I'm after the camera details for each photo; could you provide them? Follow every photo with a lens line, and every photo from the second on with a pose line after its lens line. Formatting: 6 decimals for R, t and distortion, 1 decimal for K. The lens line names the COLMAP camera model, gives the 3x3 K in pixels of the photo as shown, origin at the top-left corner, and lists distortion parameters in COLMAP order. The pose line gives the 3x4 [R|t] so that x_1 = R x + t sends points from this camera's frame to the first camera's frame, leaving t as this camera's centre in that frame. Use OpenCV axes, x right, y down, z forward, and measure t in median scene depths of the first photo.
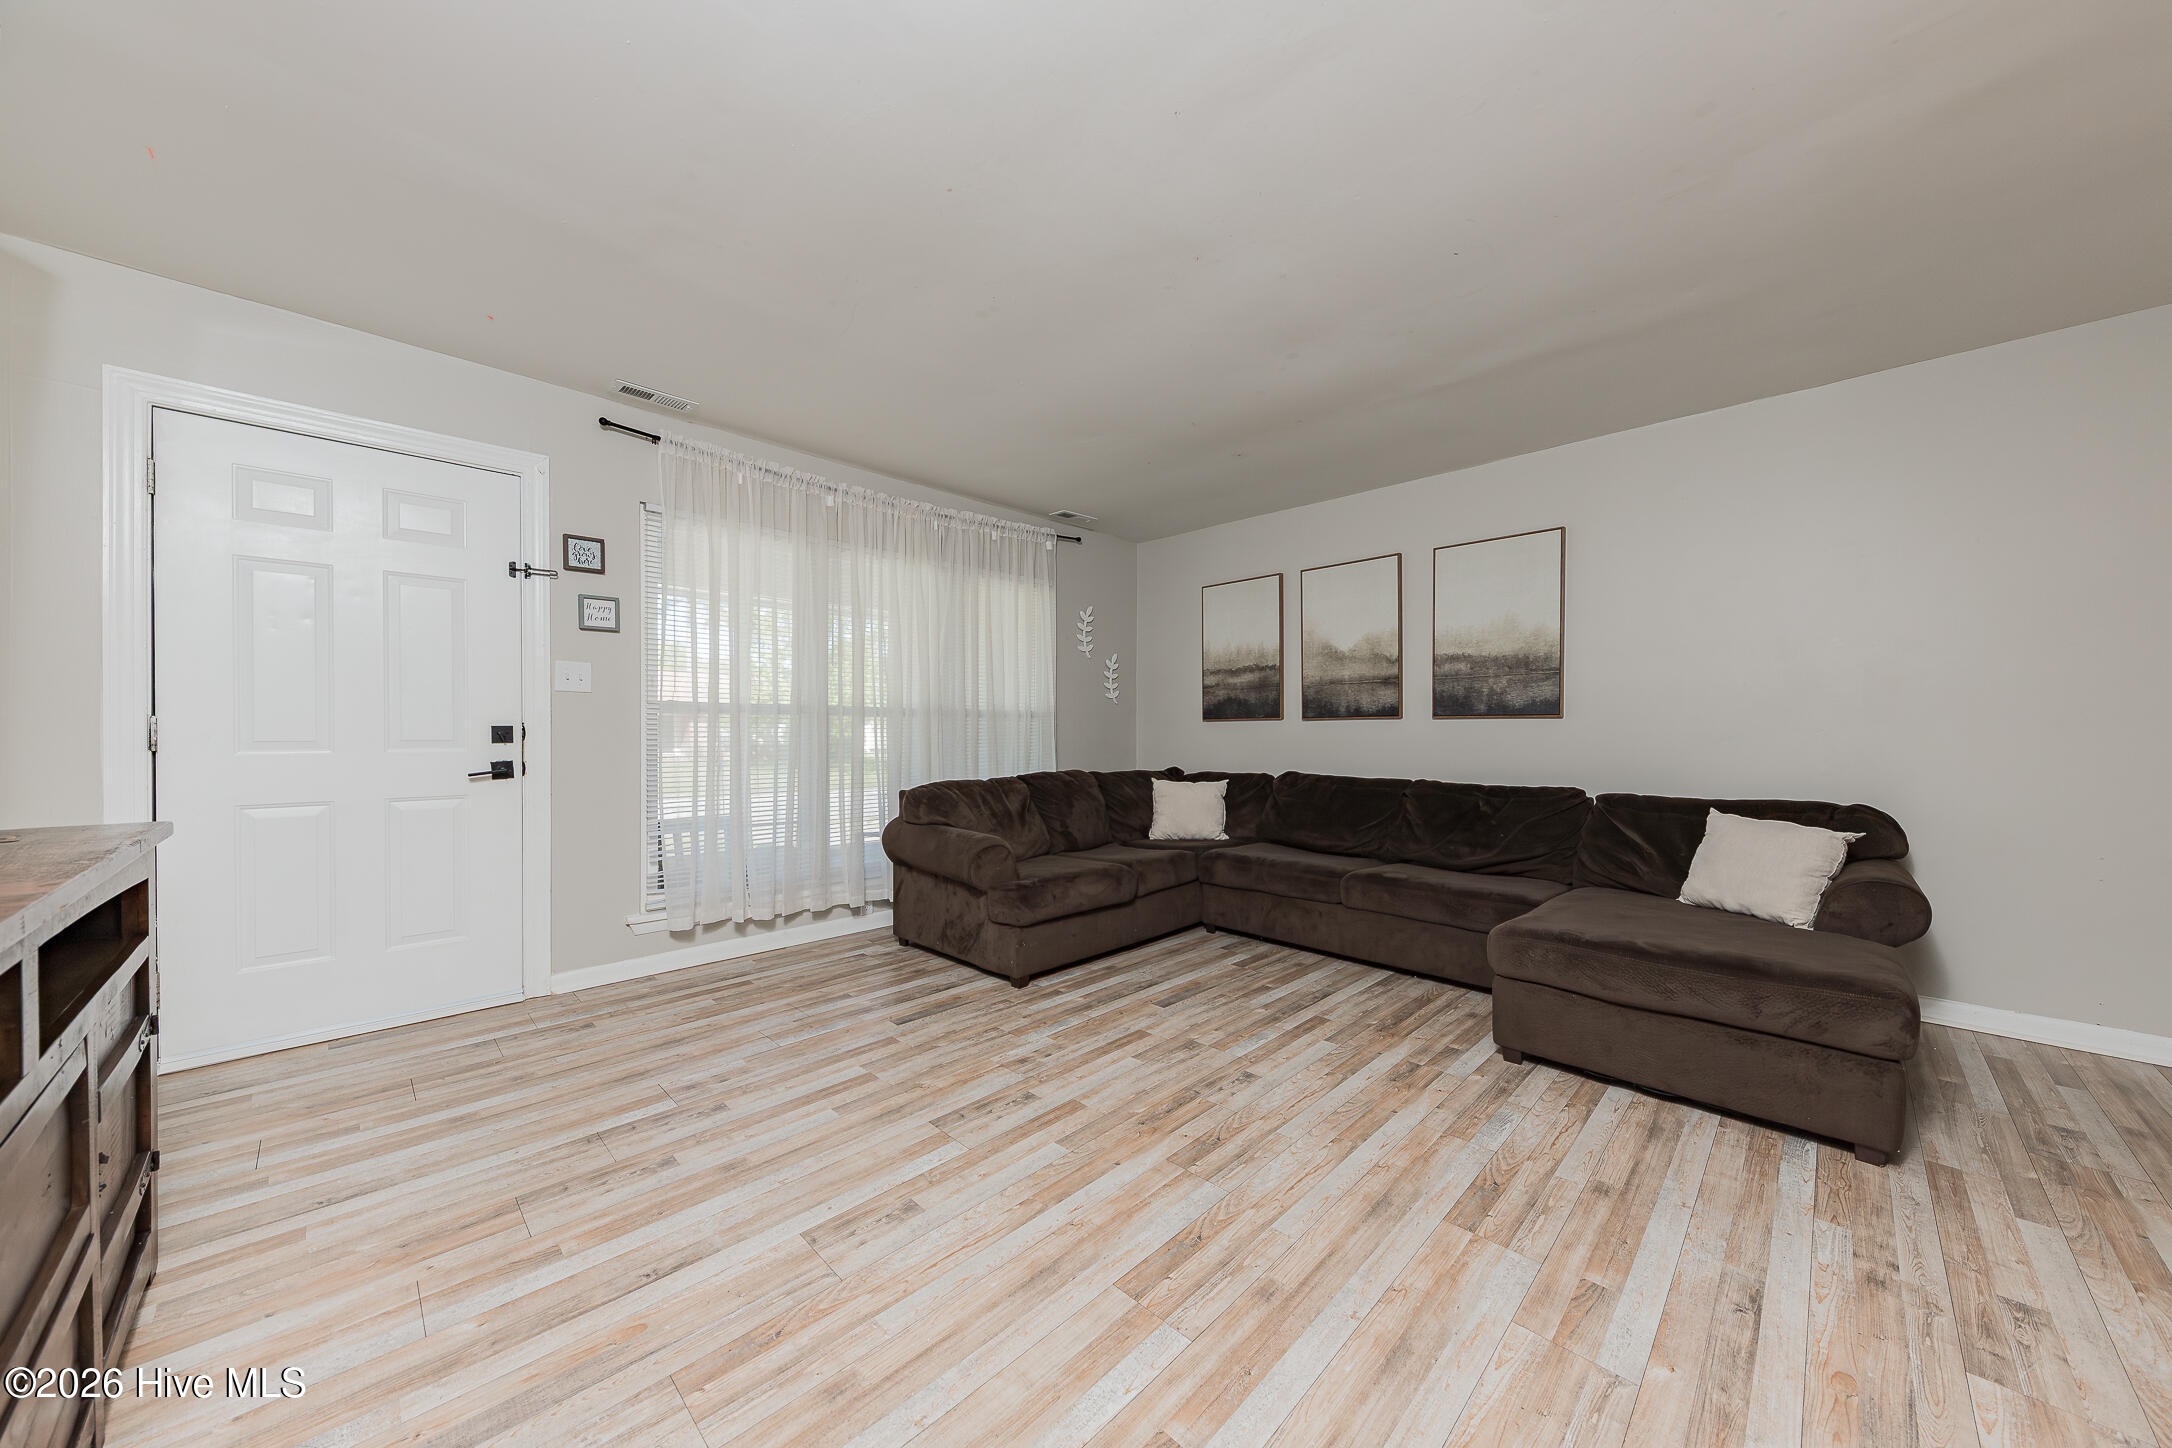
lens RADIAL K [[760.8, 0, 1099.4], [0, 760.8, 724.6], [0, 0, 1]] dist [0.019780, -0.000059]
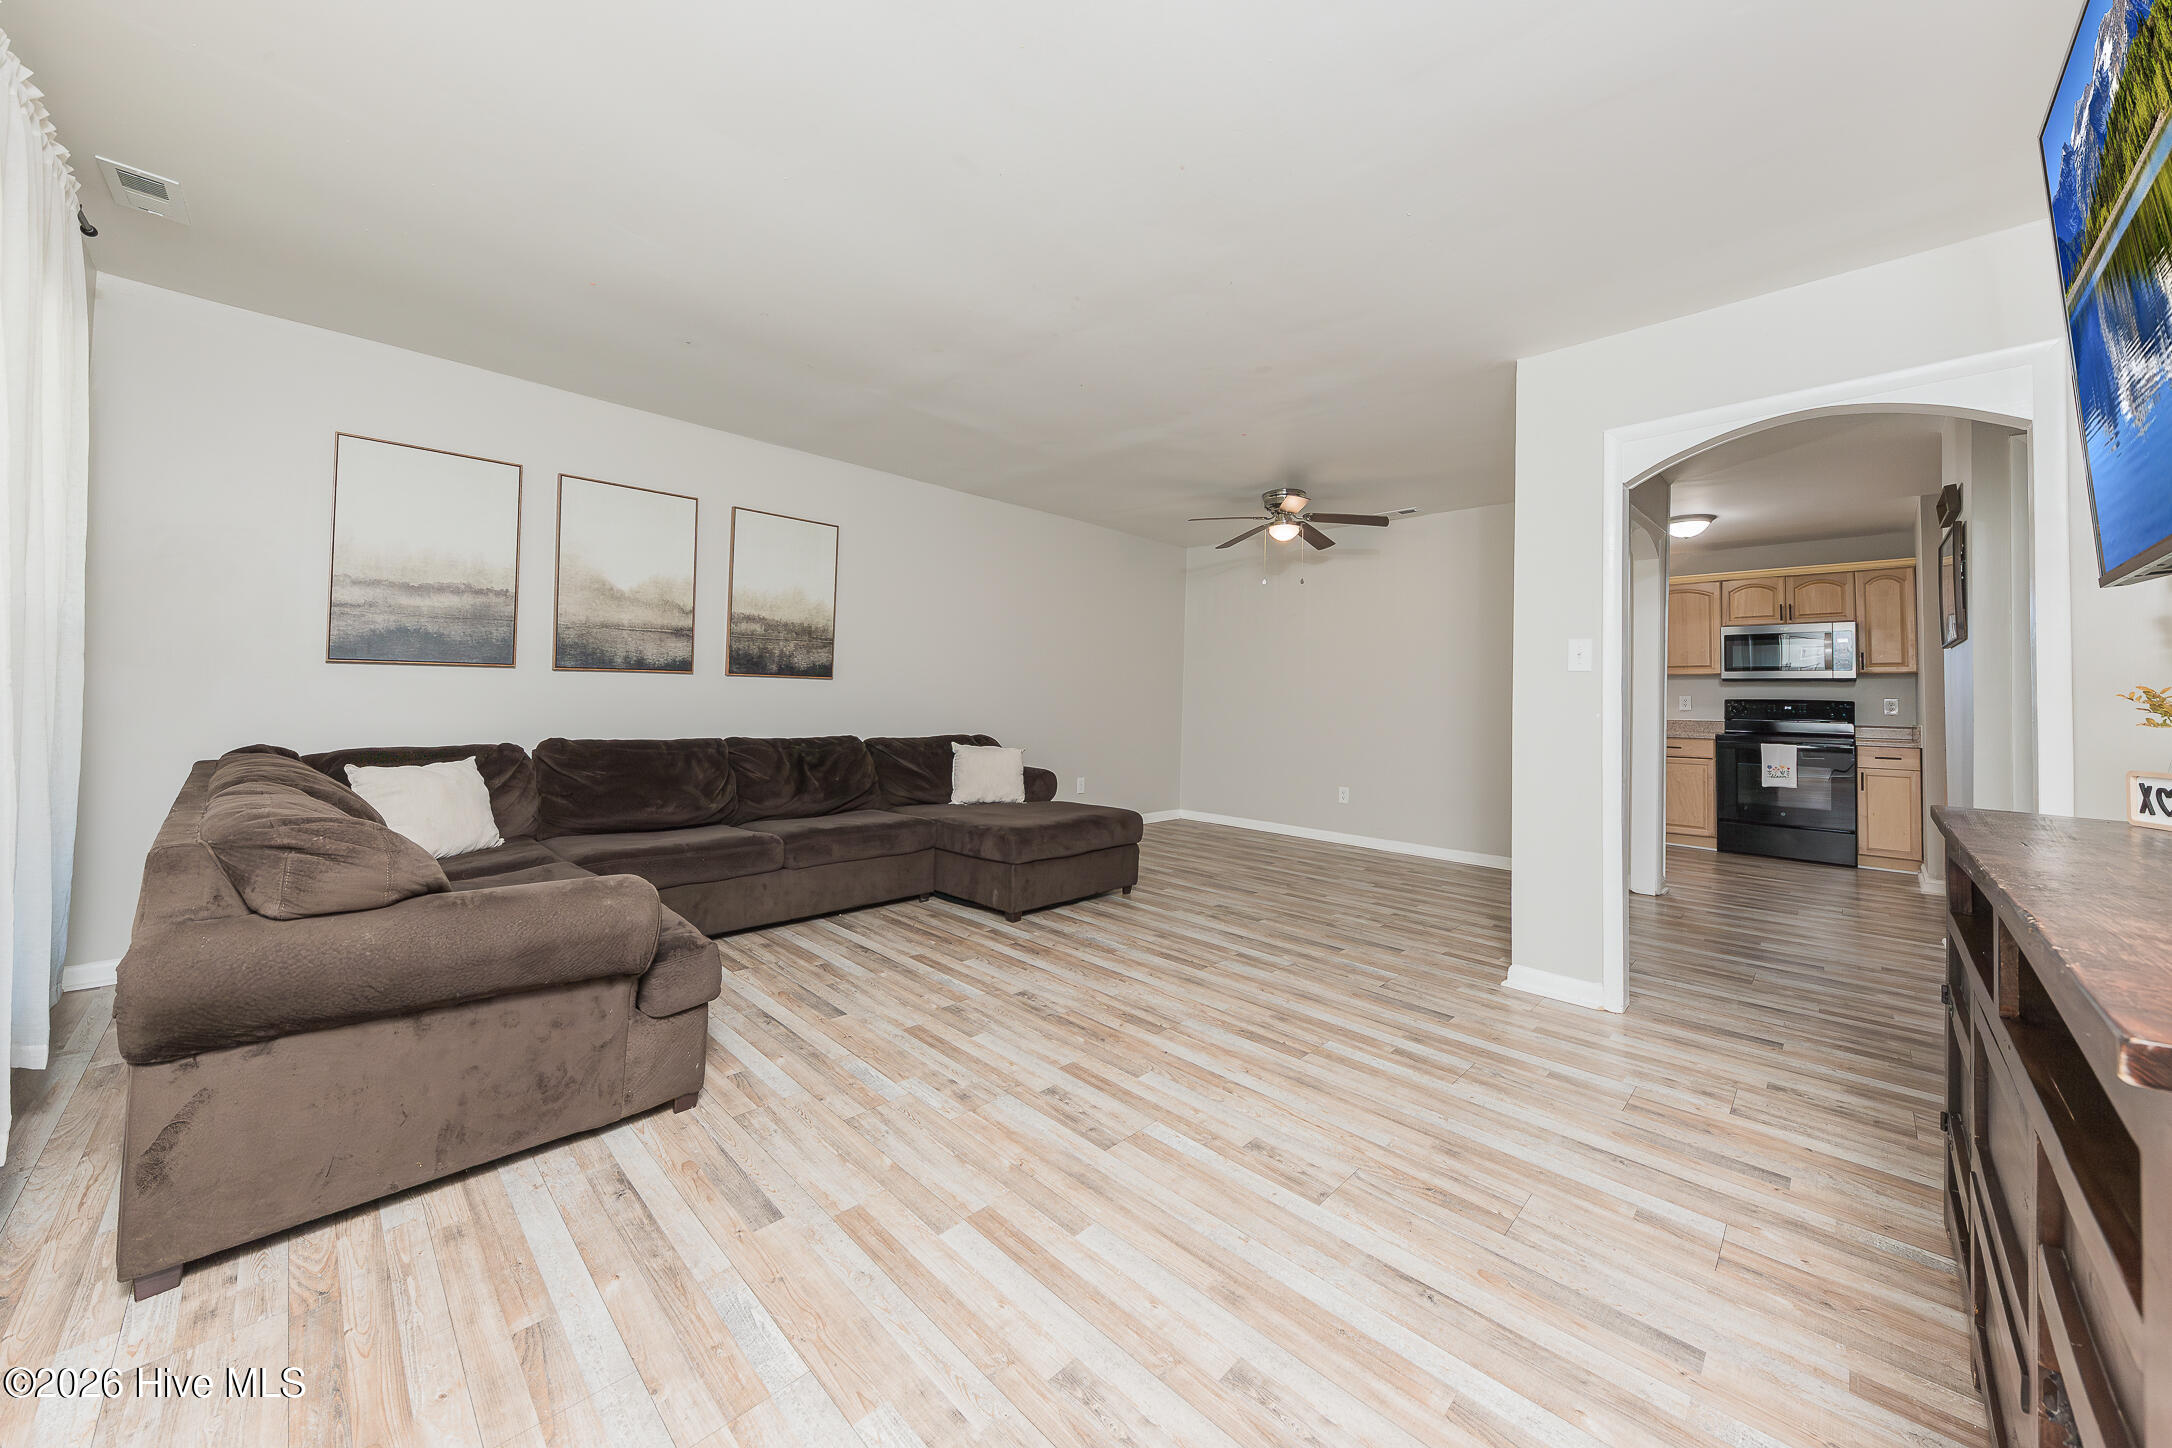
lens RADIAL K [[766.8, 0, 1090.9], [0, 766.8, 684.1], [0, 0, 1]] dist [0.011460, 0.000010]
pose [[-0.005829, 0.016992, 0.999839, -0.717486], [-0.028861, 0.999436, -0.017154, 0.008049], [-0.999566, -0.028956, -0.005335, 0.679342]]
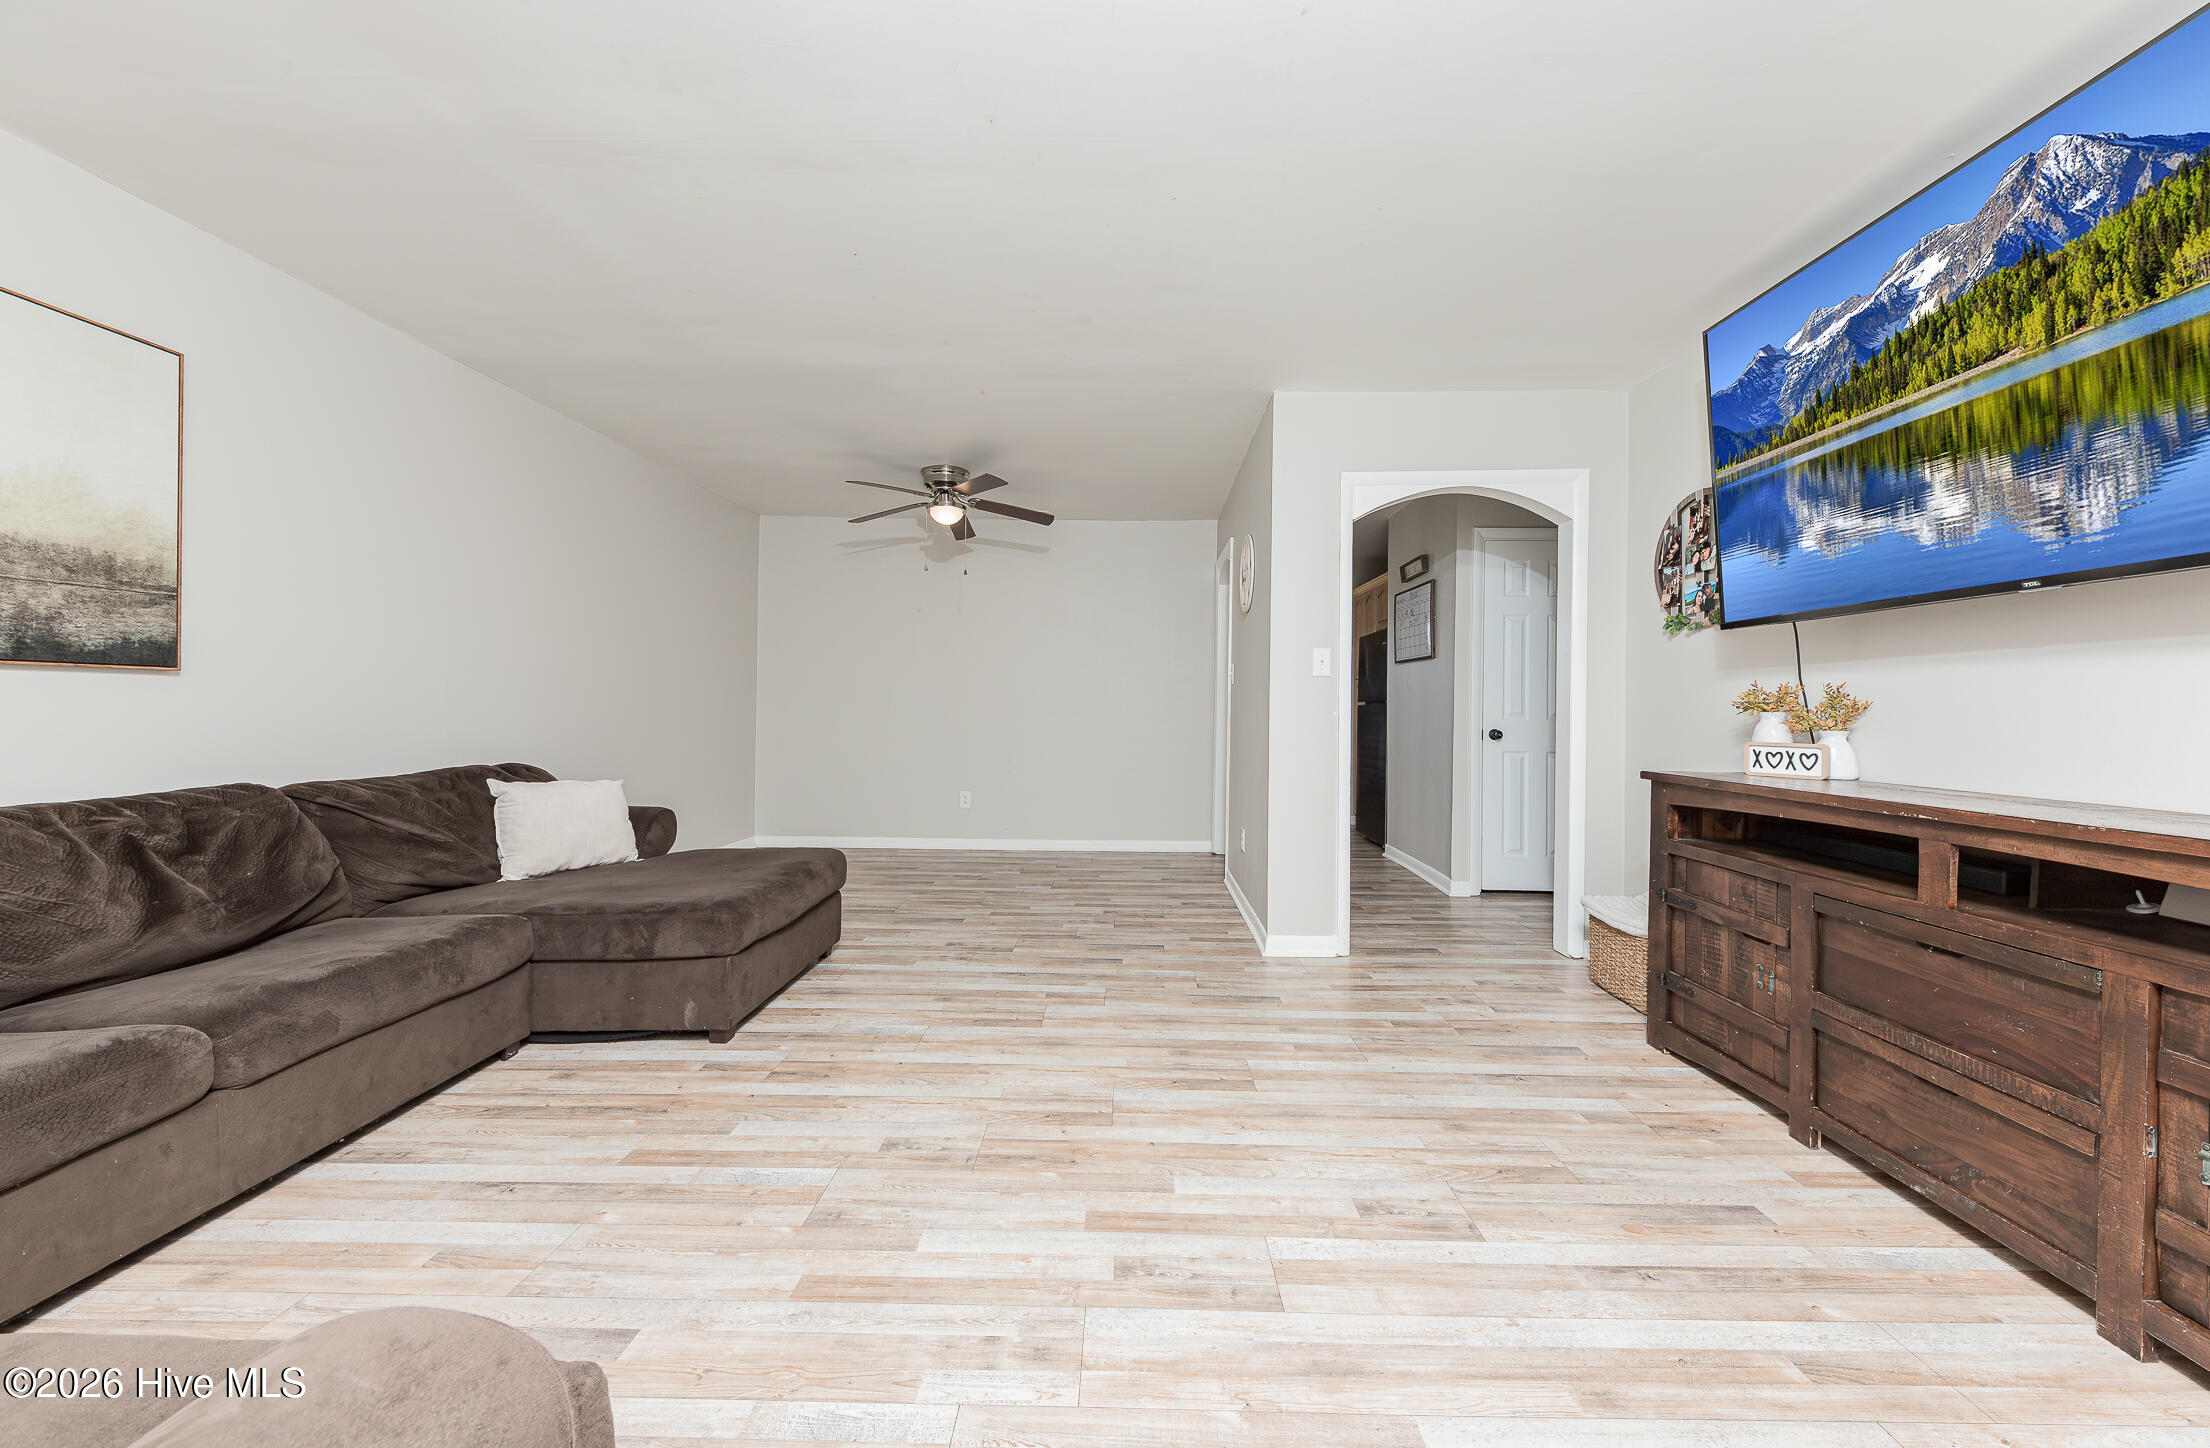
lens RADIAL K [[752.9, 0, 1123.2], [0, 752.9, 710.8], [0, 0, 1]] dist [0.015529, -0.003126]
pose [[-0.693116, -0.011628, 0.720732, -0.382010], [-0.014329, 0.999895, 0.002352, 0.010613], [-0.720684, -0.008697, -0.693209, 1.012072]]
